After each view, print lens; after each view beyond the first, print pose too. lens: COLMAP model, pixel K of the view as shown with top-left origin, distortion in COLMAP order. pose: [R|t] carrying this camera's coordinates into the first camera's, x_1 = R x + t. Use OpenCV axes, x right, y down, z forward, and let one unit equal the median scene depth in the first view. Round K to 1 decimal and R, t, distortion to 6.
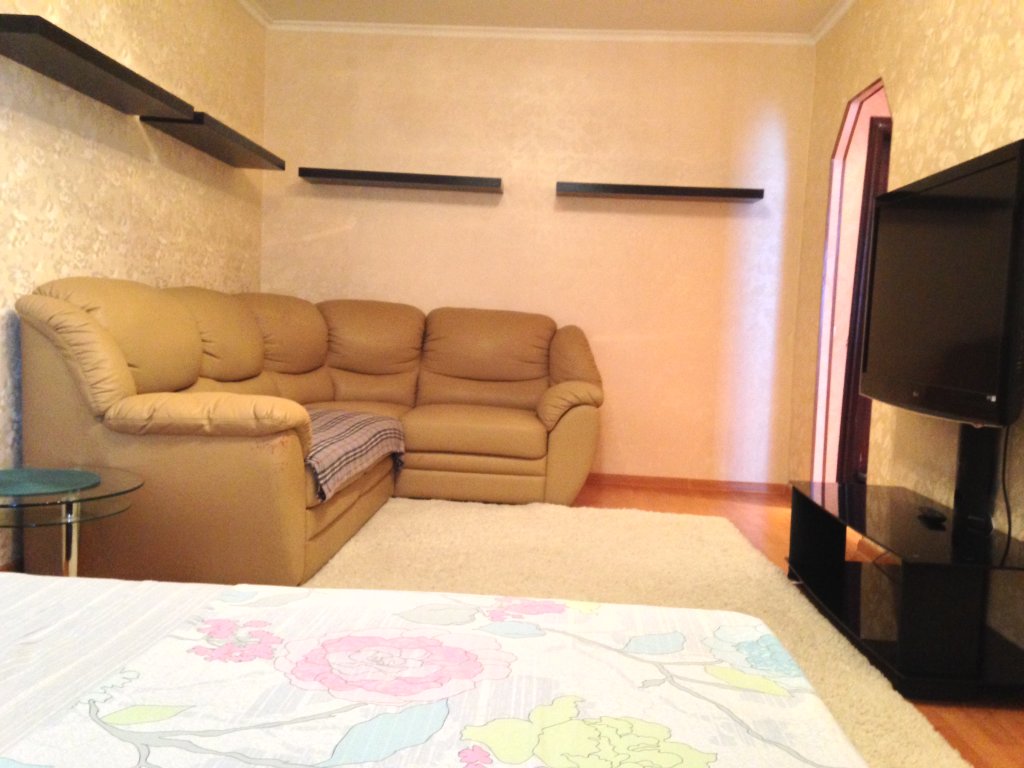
lens RADIAL K [[961.3, 0, 509.7], [0, 961.3, 358.2], [0, 0, 1]] dist [0.306028, -0.530228]
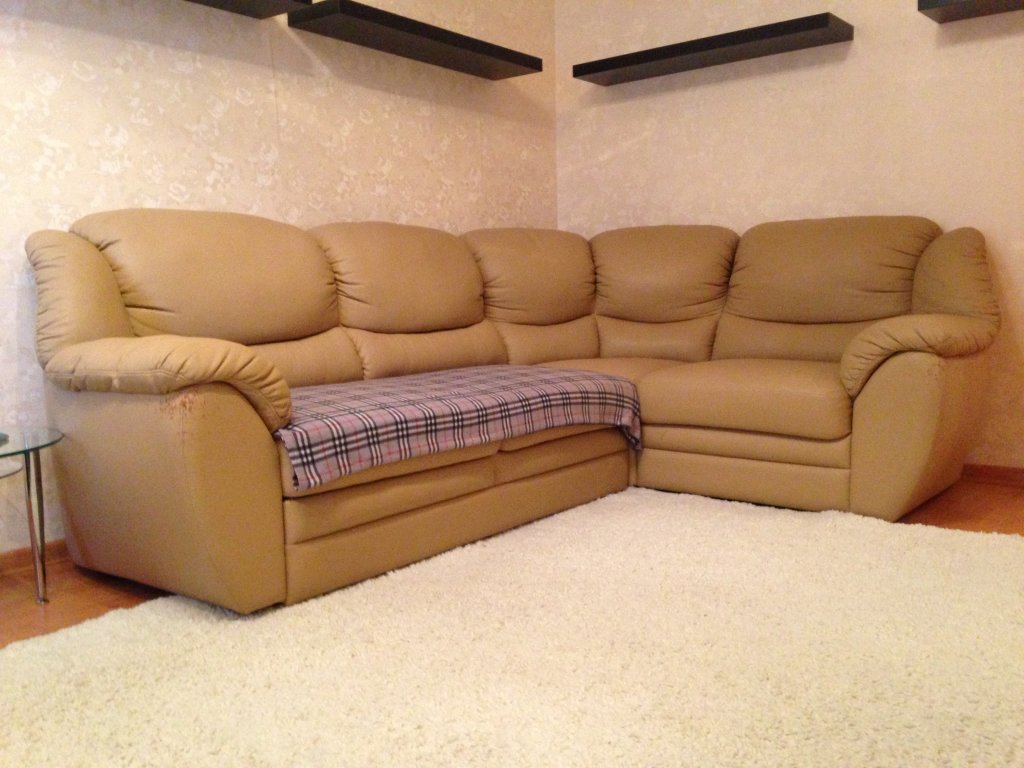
lens RADIAL K [[961.3, 0, 509.7], [0, 961.3, 358.2], [0, 0, 1]] dist [0.306028, -0.530228]
pose [[0.809412, -0.024634, -0.586725, 0.232498], [0.038855, 0.999177, 0.011651, 0.034964], [0.585955, -0.032227, 0.809703, 0.360773]]
